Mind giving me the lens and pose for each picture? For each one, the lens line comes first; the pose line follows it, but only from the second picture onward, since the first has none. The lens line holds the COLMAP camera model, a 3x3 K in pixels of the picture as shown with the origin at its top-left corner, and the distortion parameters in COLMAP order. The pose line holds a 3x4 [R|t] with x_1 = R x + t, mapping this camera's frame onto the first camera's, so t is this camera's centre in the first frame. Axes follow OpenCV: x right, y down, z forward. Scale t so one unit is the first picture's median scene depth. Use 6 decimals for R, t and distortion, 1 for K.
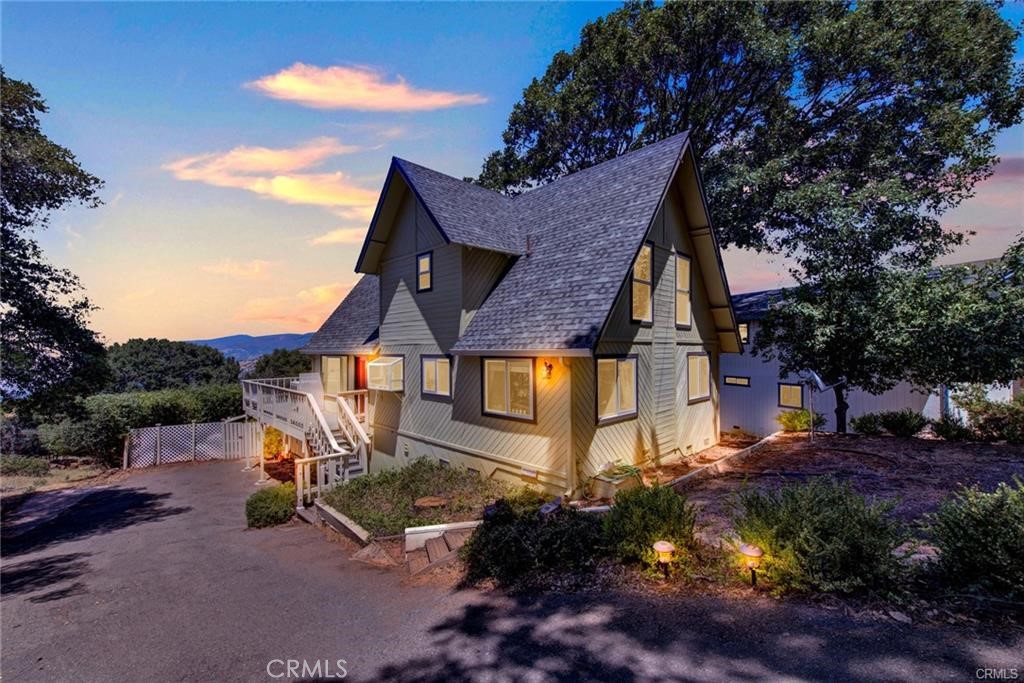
lens RADIAL K [[415.1, 0, 511.8], [0, 415.1, 343.8], [0, 0, 1]] dist [-0.003848, -0.000492]
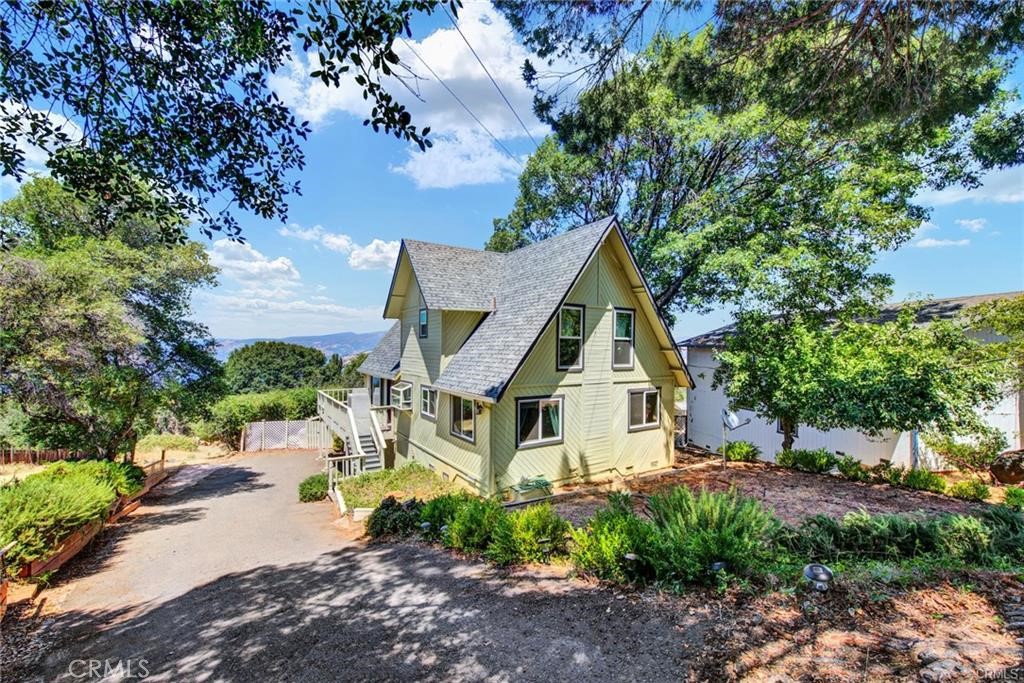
lens RADIAL K [[415.1, 0, 512.1], [0, 415.1, 342.8], [0, 0, 1]] dist [-0.003848, -0.000492]
pose [[0.979264, 0.011361, -0.202268, 0.354085], [-0.010485, 0.999930, 0.005399, -0.124272], [0.202315, -0.003167, 0.979315, -0.265809]]
